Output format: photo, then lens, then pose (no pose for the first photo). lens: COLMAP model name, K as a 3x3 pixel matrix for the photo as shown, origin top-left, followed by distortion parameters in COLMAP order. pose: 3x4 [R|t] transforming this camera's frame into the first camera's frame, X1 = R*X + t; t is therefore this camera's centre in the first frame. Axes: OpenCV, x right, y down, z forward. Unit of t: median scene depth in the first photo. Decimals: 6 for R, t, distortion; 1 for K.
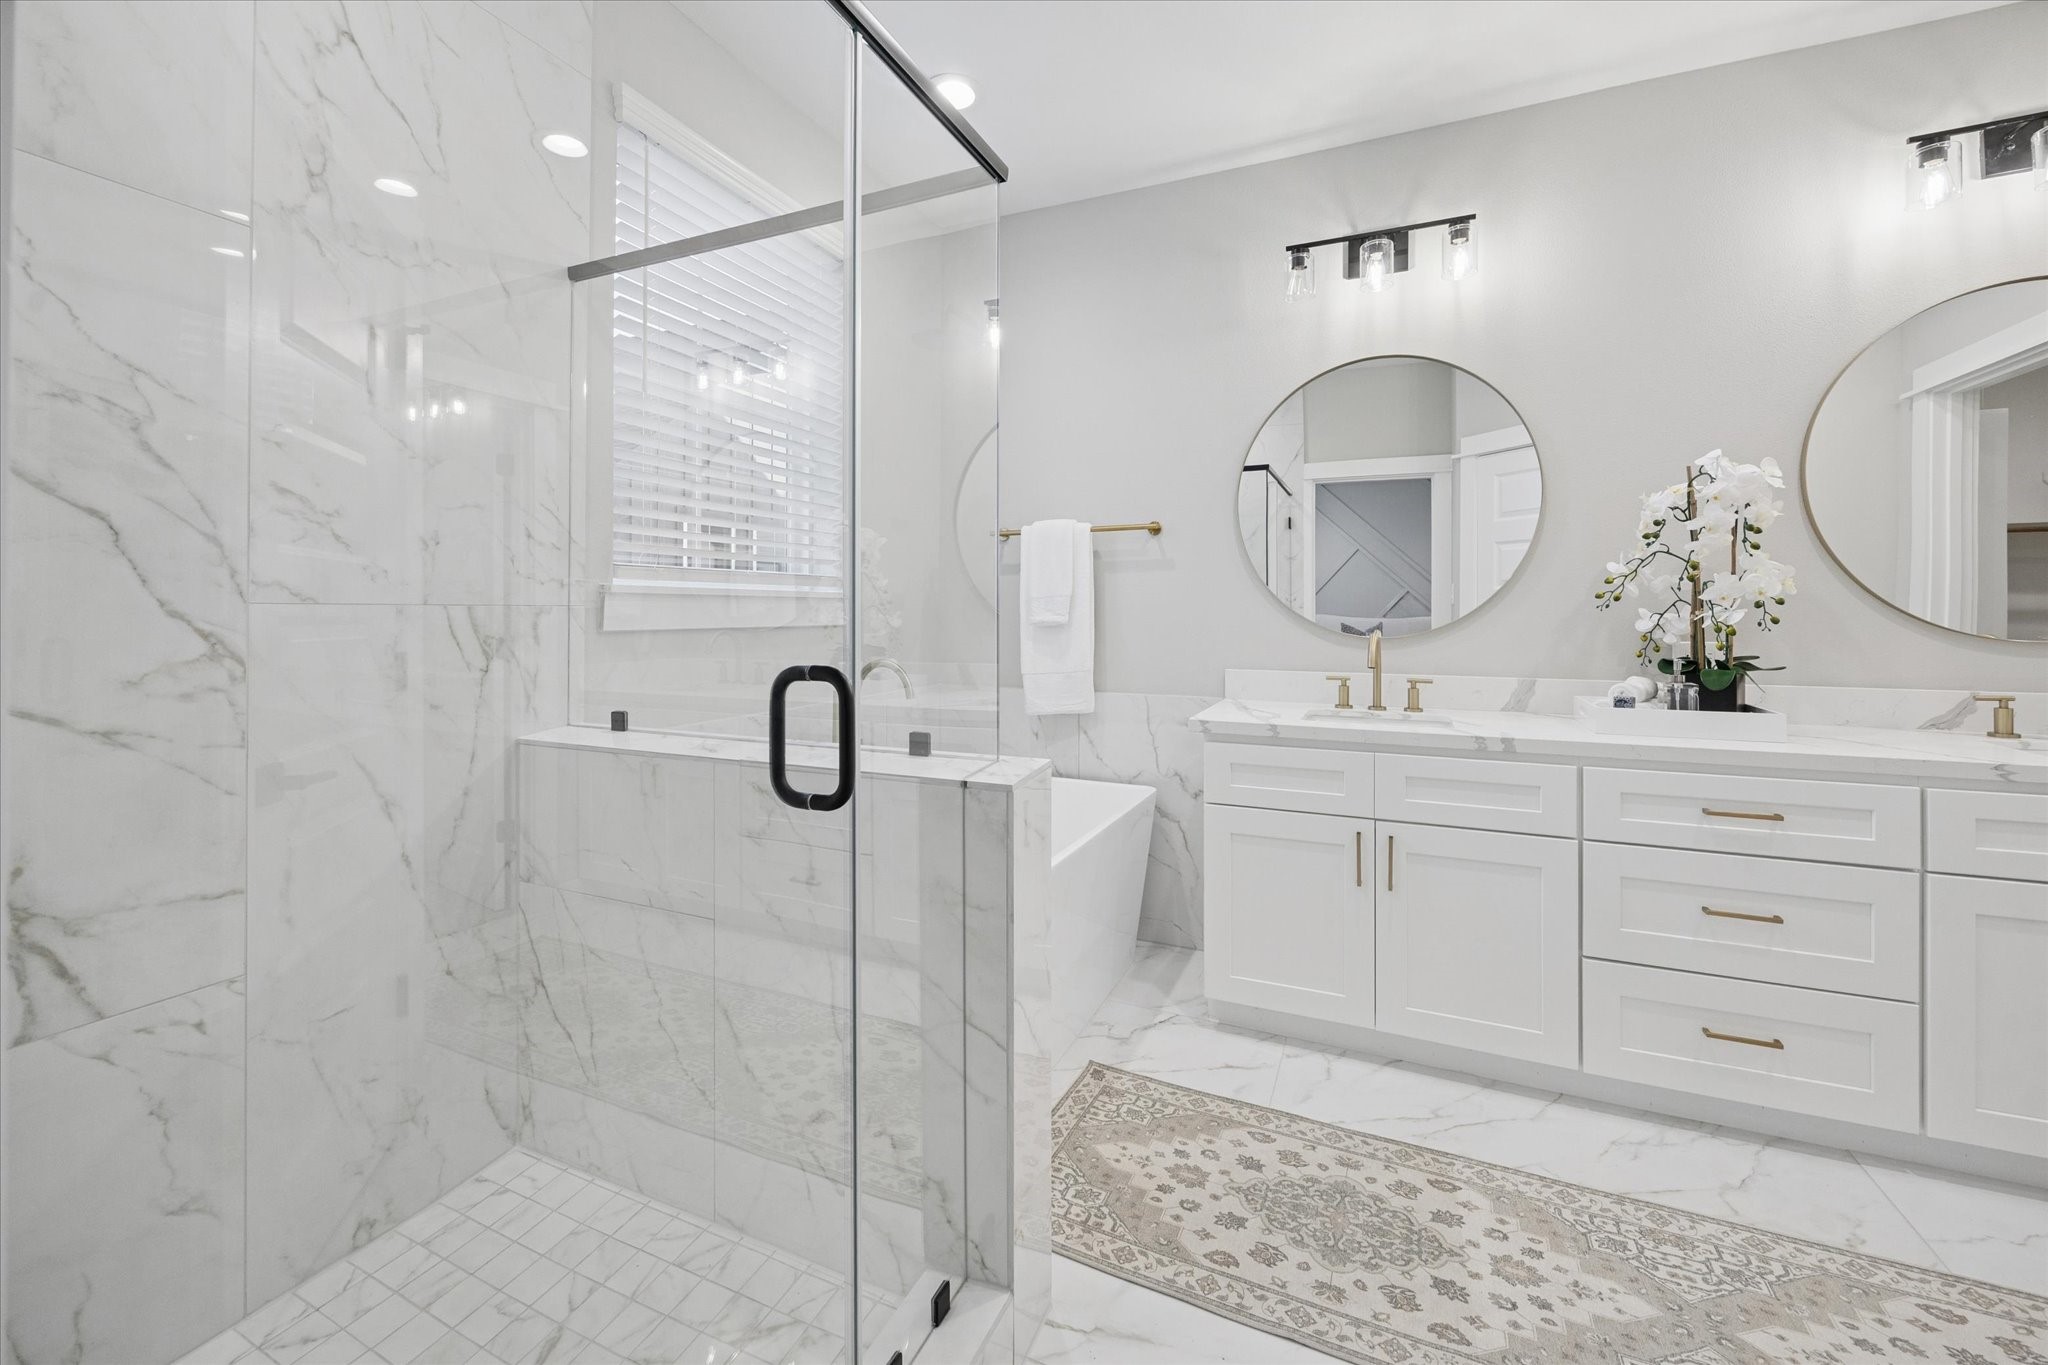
lens RADIAL K [[797.5, 0, 1044.8], [0, 797.5, 611.2], [0, 0, 1]] dist [-0.004055, 0.000387]
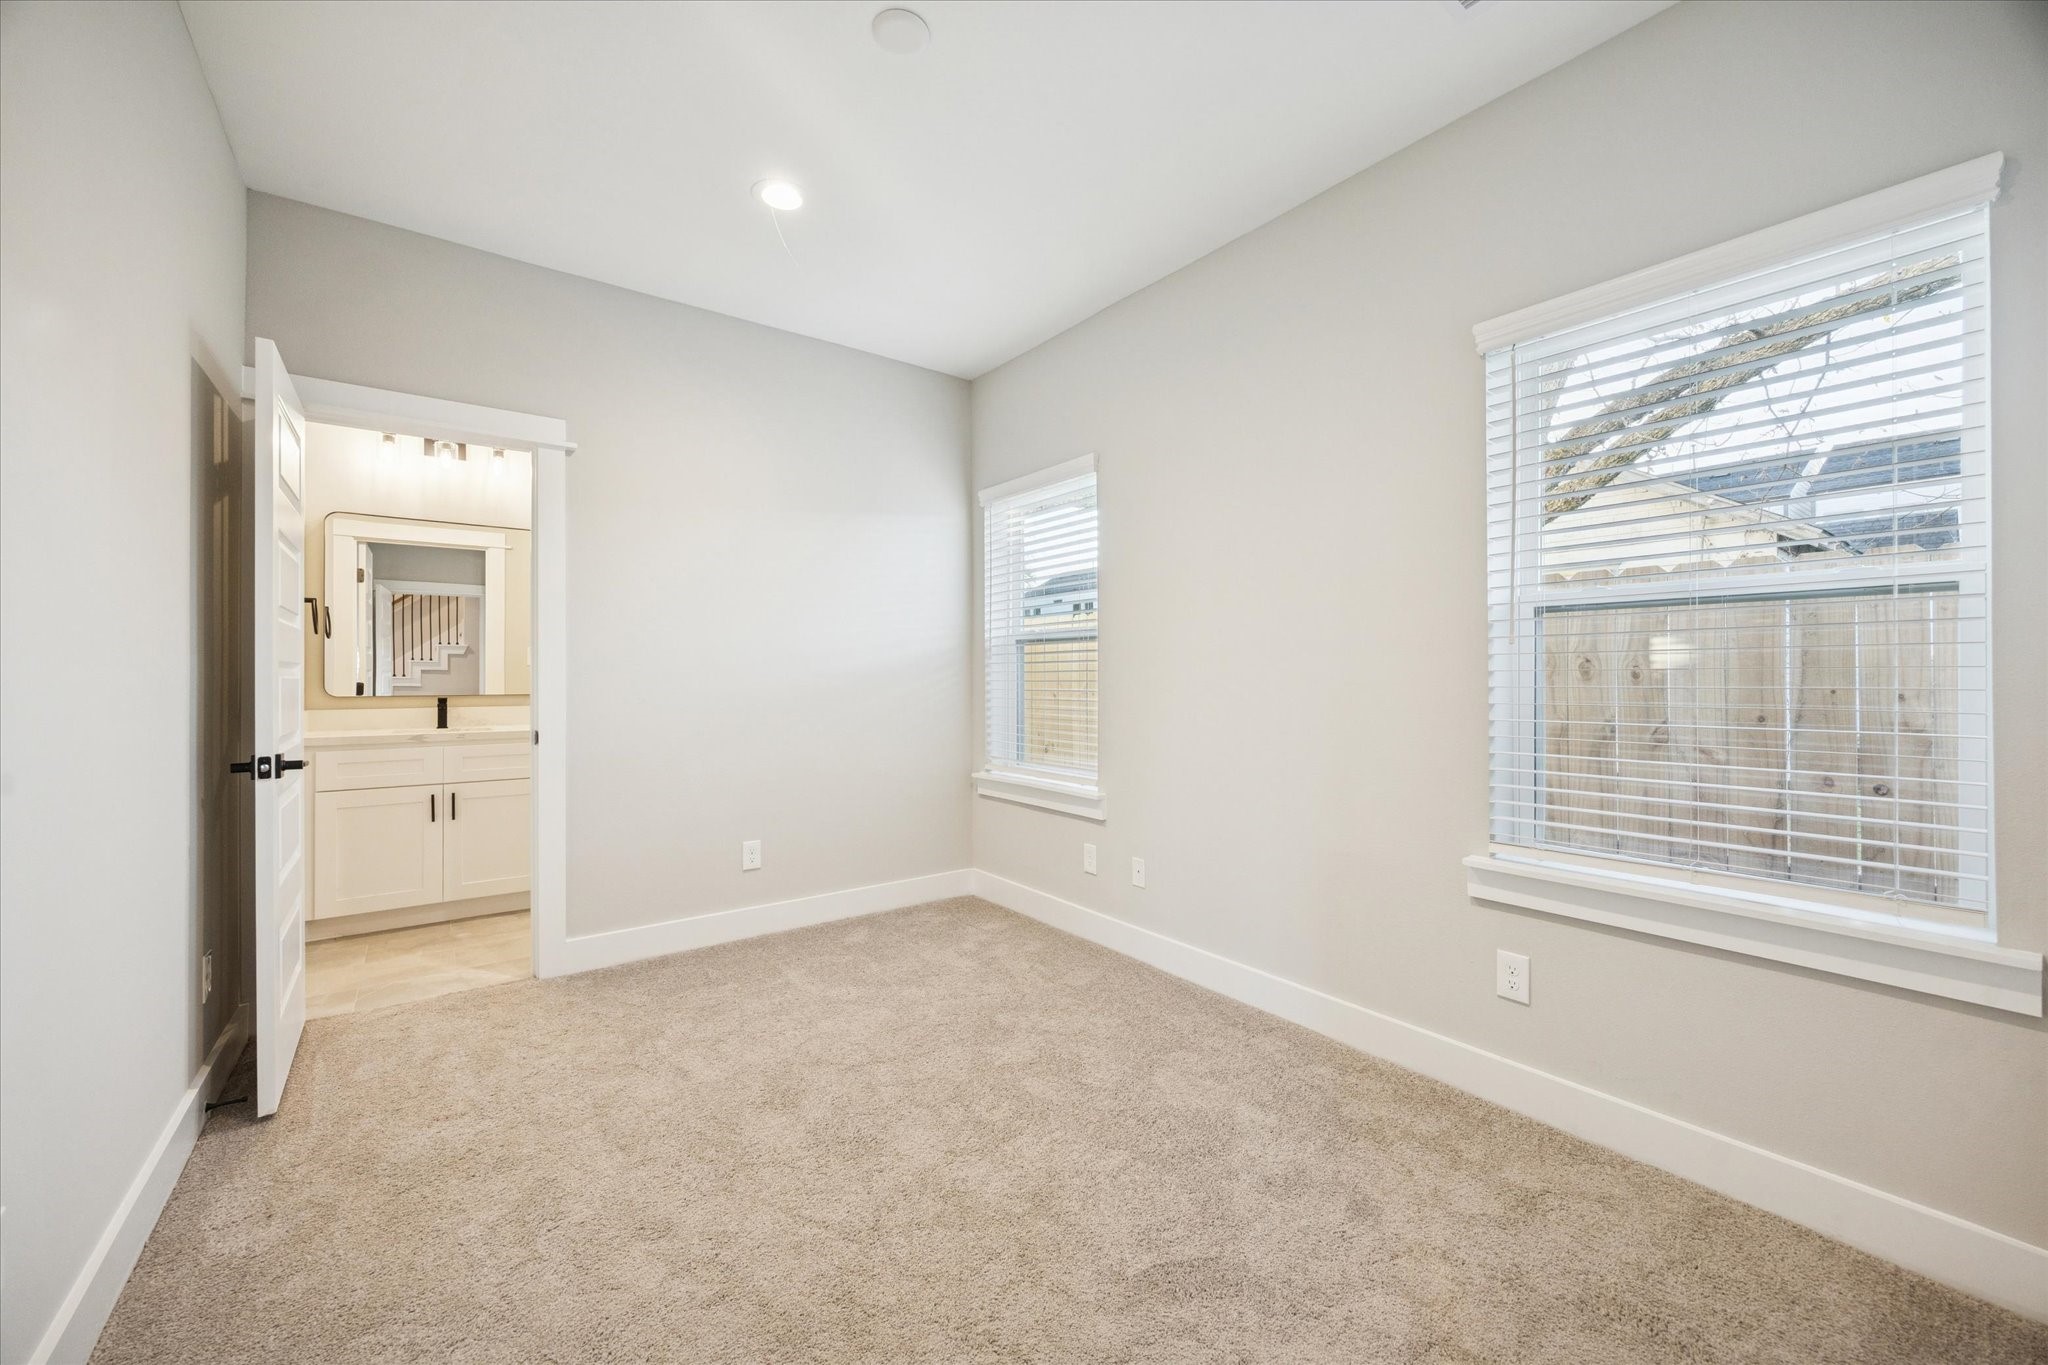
lens RADIAL K [[797.5, 0, 1027.0], [0, 797.5, 681.2], [0, 0, 1]] dist [-0.004055, 0.000387]
pose [[0.501262, 0.002766, 0.865291, -0.504179], [-0.003698, 0.999993, -0.001054, 0.026806], [-0.865288, -0.002671, 0.501268, -1.092286]]
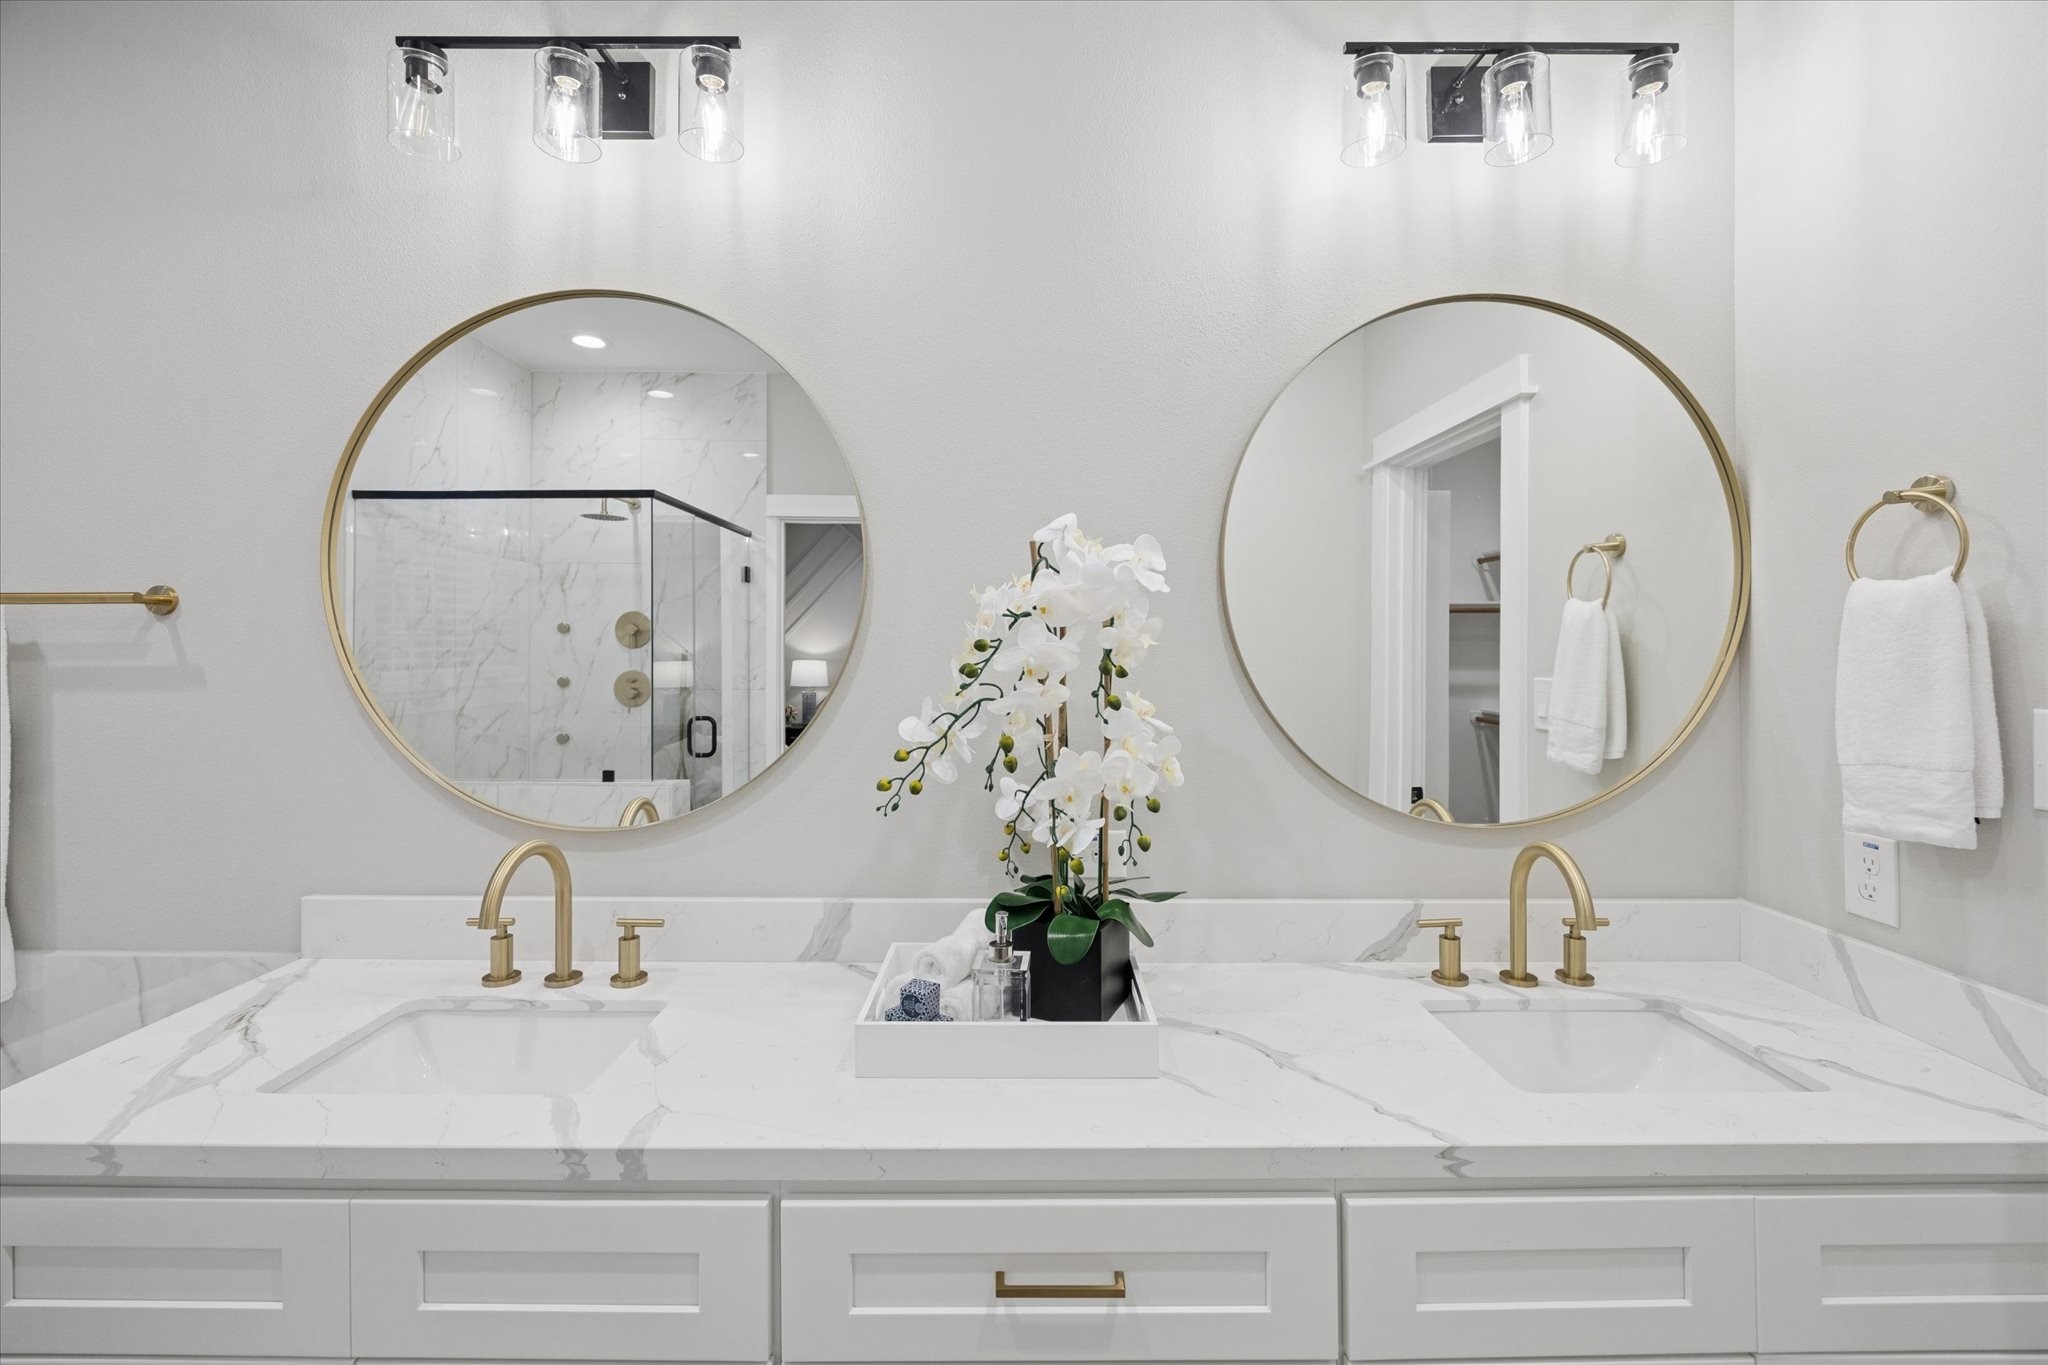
lens RADIAL K [[860.1, 0, 1028.5], [0, 860.1, 650.1], [0, 0, 1]] dist [-0.007997, 0.001389]
pose [[0.909764, 0.004695, 0.415098, 0.576205], [-0.003989, 0.999989, -0.002568, -0.109135], [-0.415106, 0.000680, 0.909773, 0.482330]]
